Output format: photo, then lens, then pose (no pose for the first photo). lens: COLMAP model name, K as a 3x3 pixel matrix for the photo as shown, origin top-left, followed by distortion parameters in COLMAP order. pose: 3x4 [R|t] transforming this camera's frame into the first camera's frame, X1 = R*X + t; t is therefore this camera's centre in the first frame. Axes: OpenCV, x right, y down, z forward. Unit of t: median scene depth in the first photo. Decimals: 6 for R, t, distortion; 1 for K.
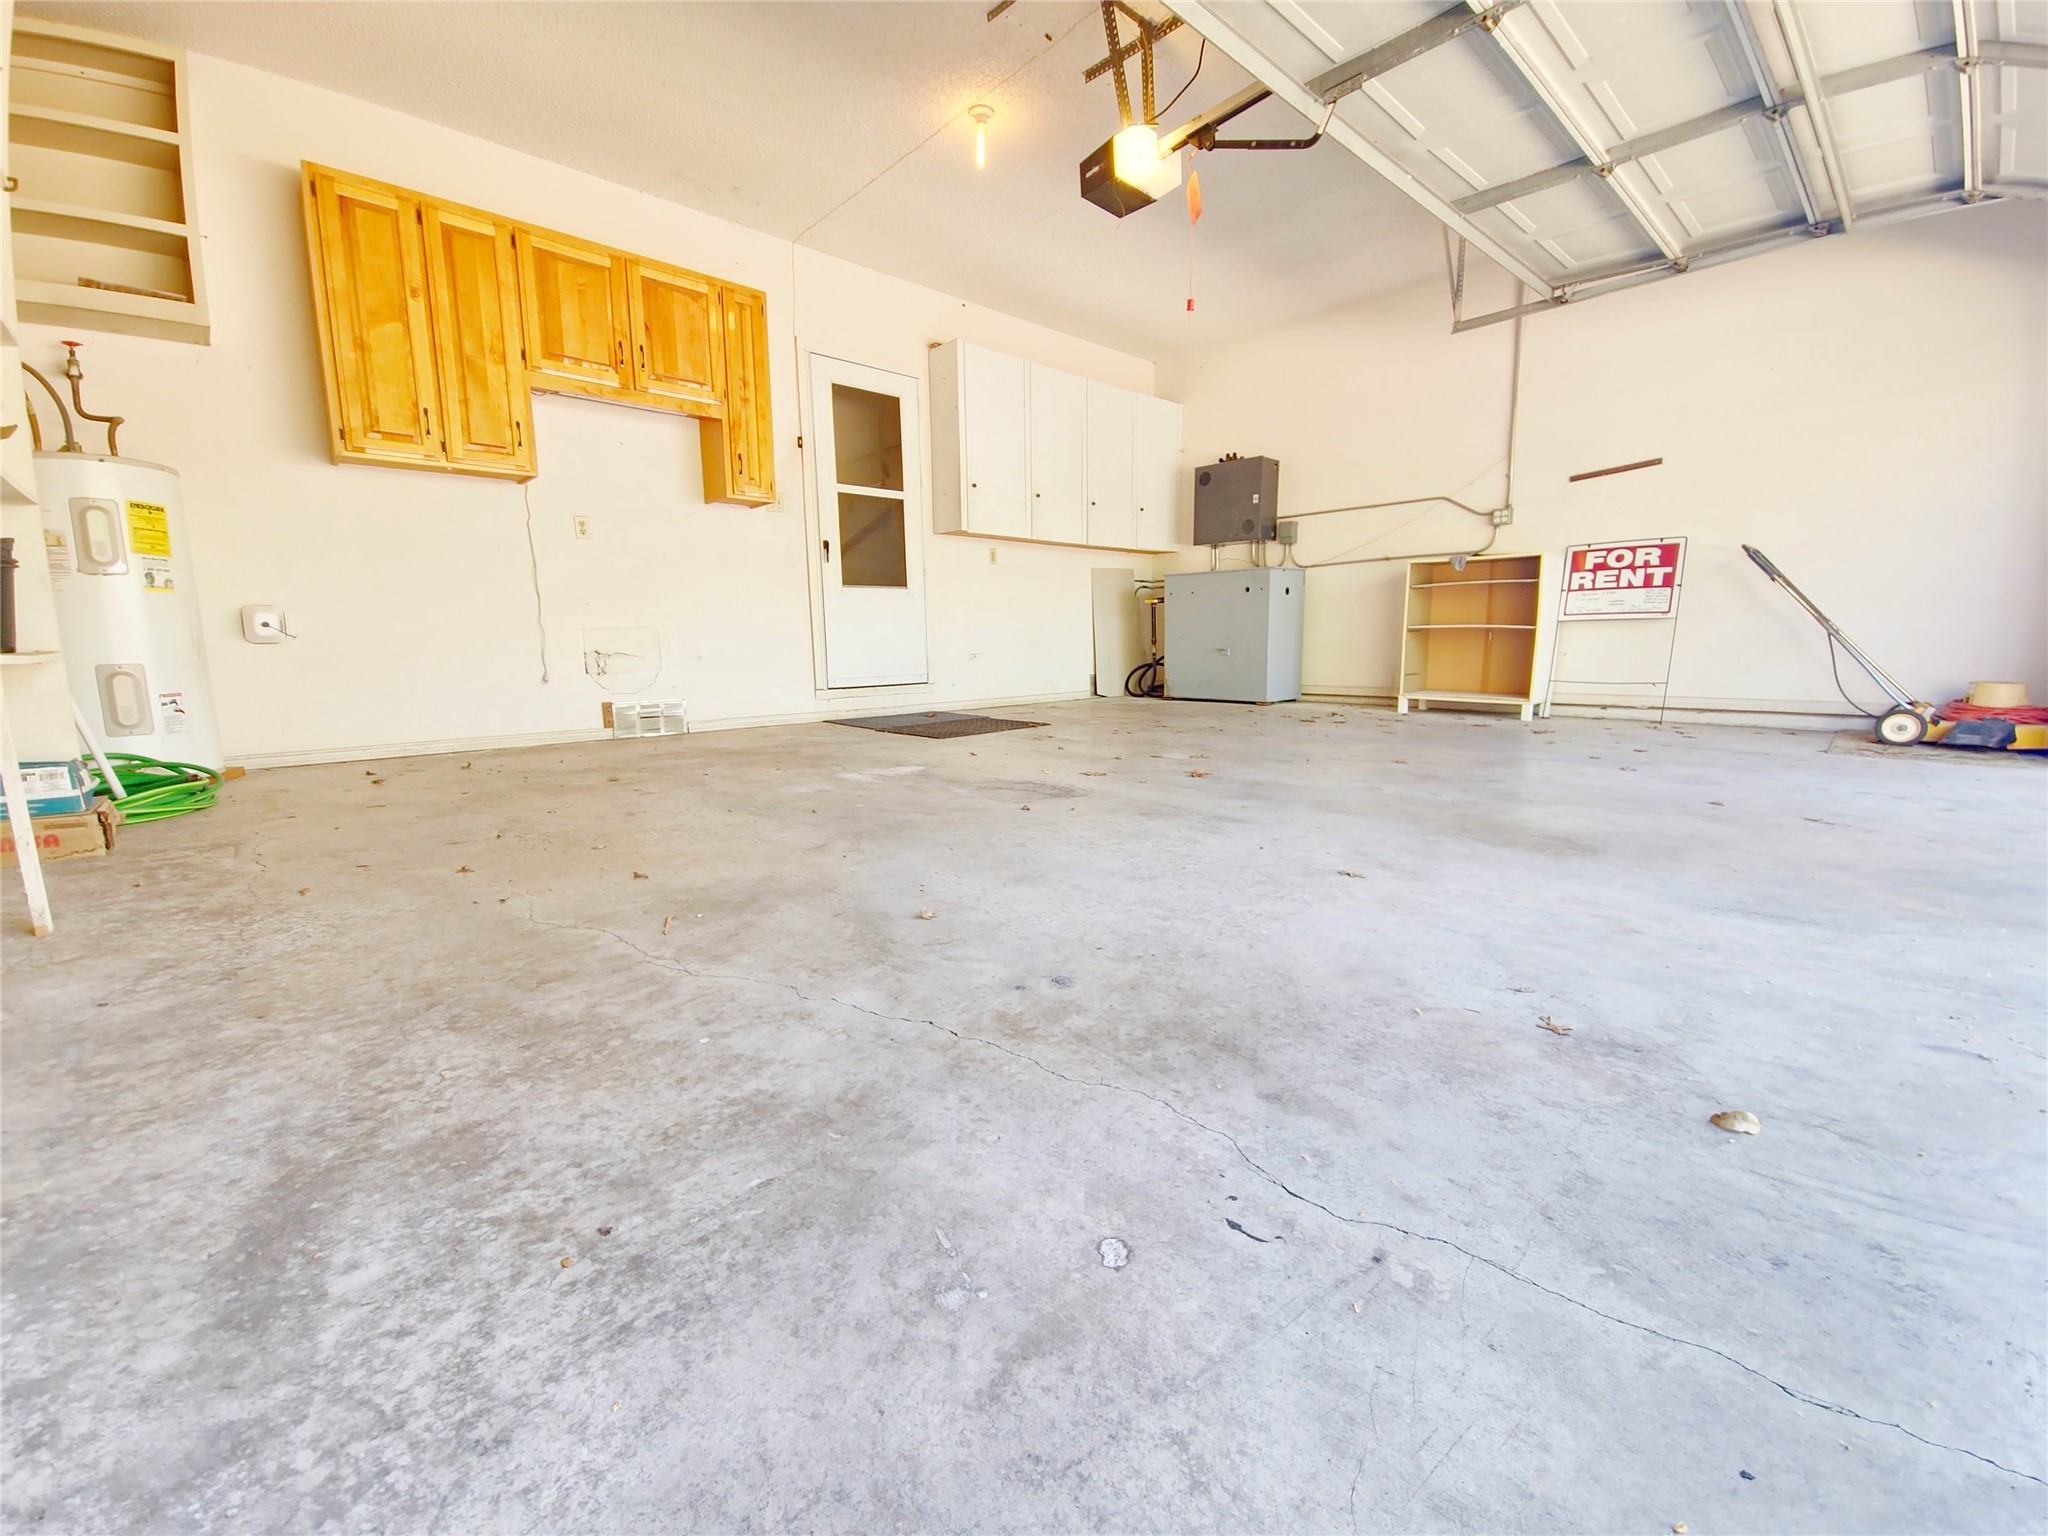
lens RADIAL K [[849.0, 0, 1025.0], [0, 849.0, 766.5], [0, 0, 1]] dist [-0.002589, -0.001282]
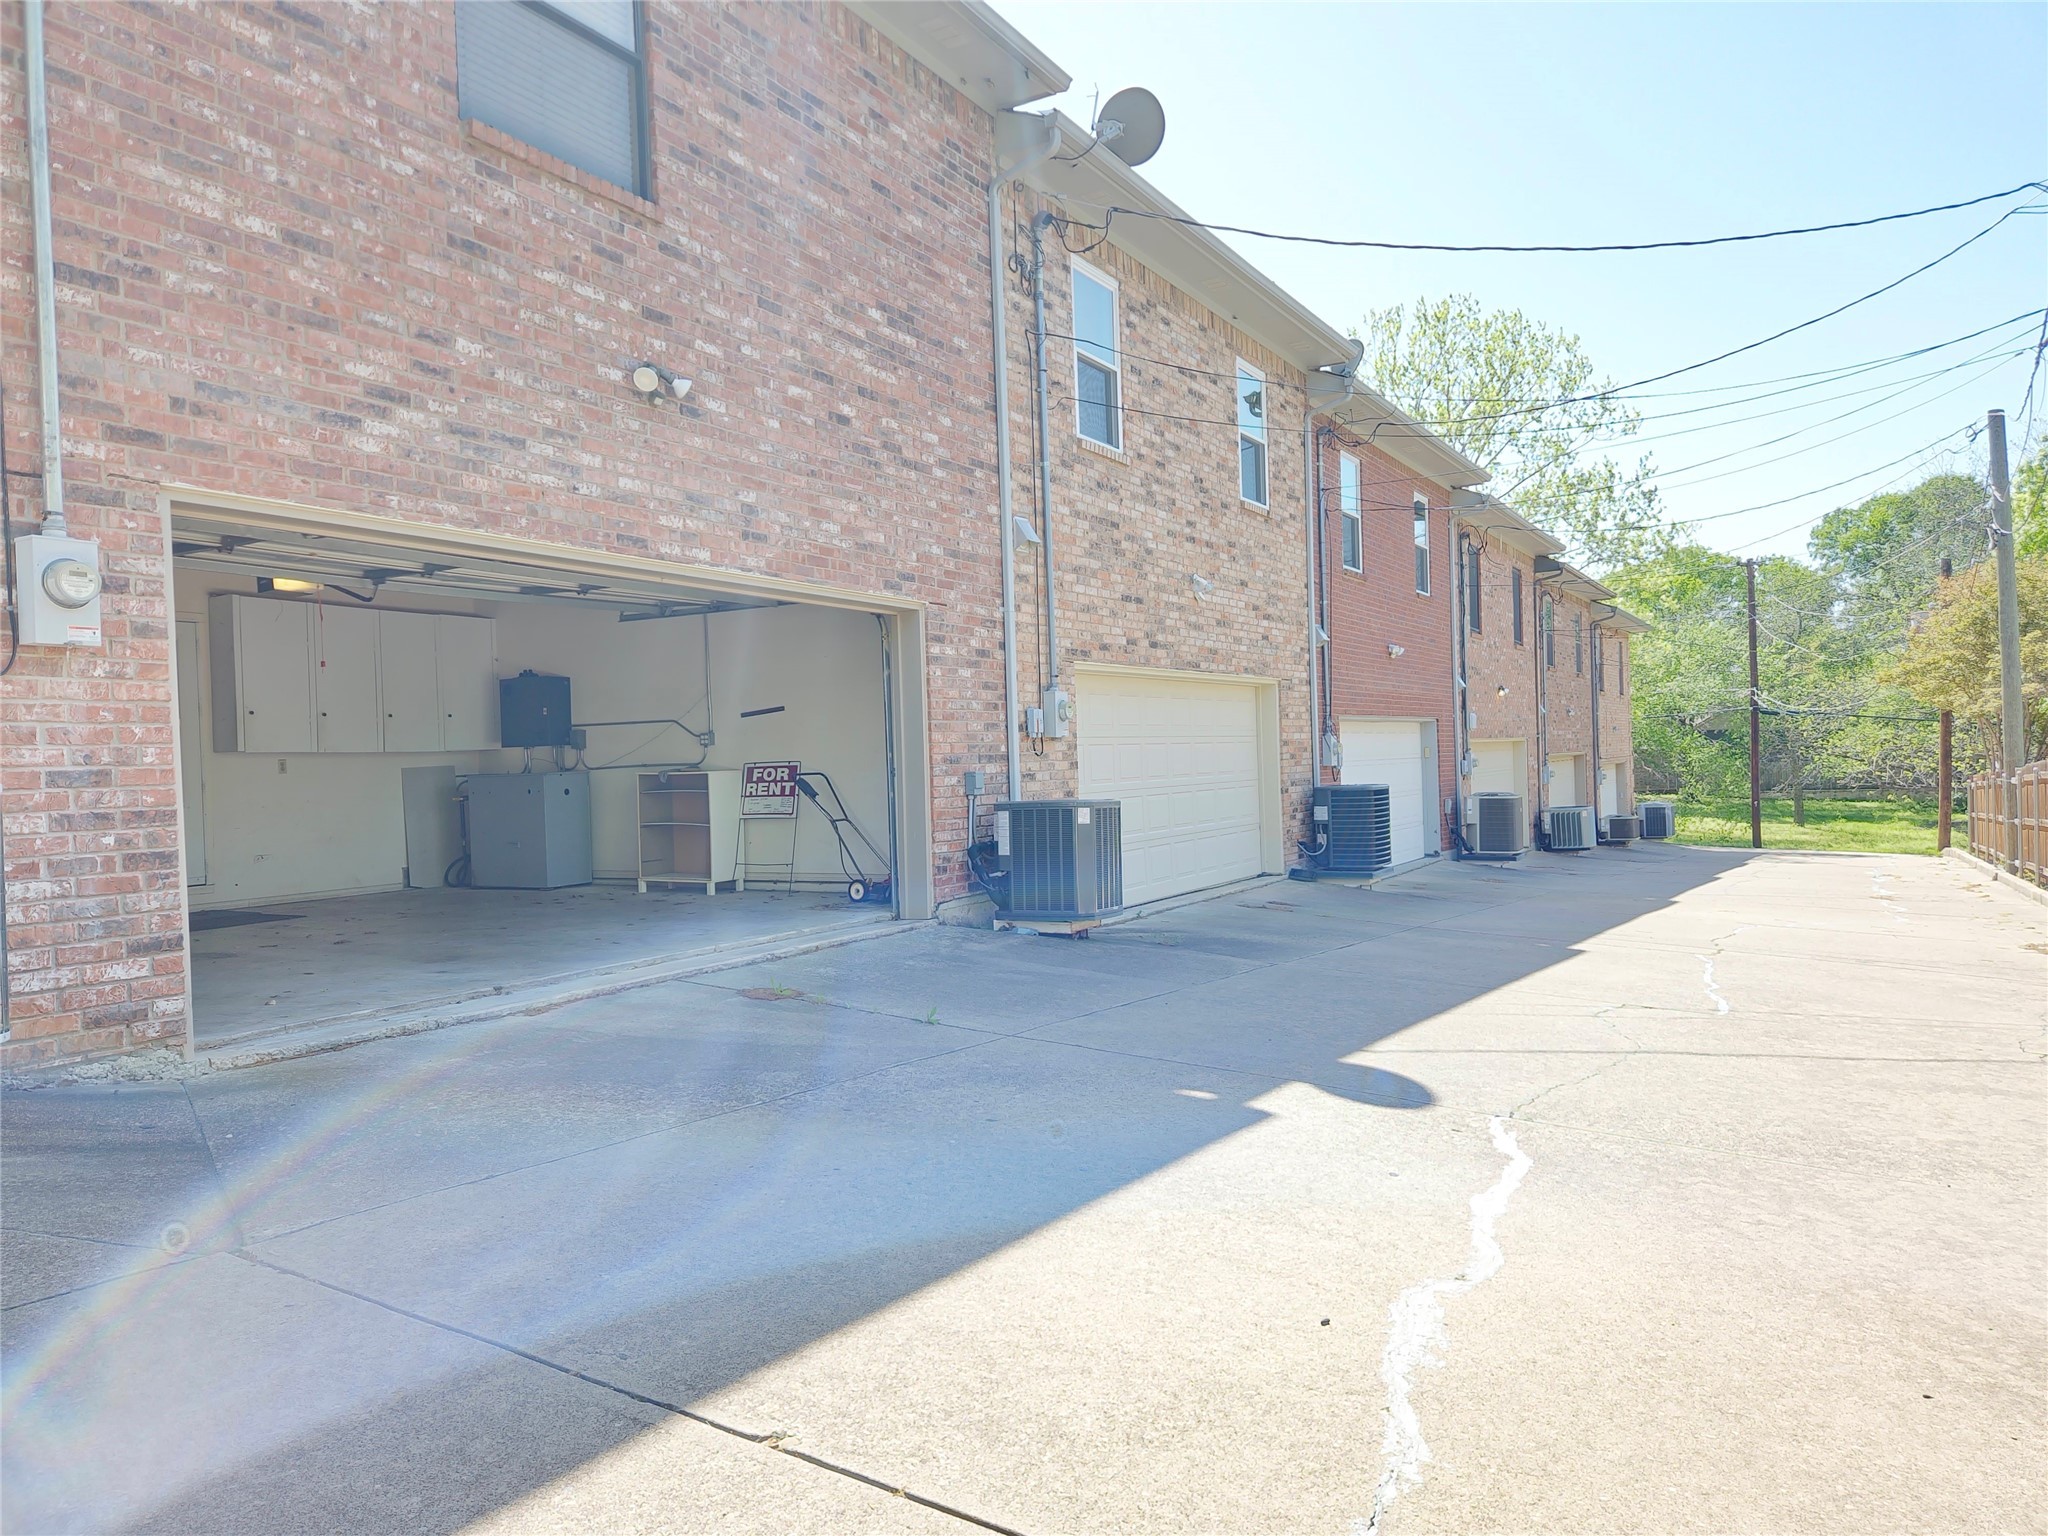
lens RADIAL K [[1375.2, 0, 1026.2], [0, 1375.2, 773.9], [0, 0, 1]] dist [0.051012, -0.010935]
pose [[0.952918, -0.021337, 0.302477, 0.341837], [0.065010, 0.988702, -0.135061, 0.067761], [-0.296178, 0.148366, 0.943539, -1.003094]]
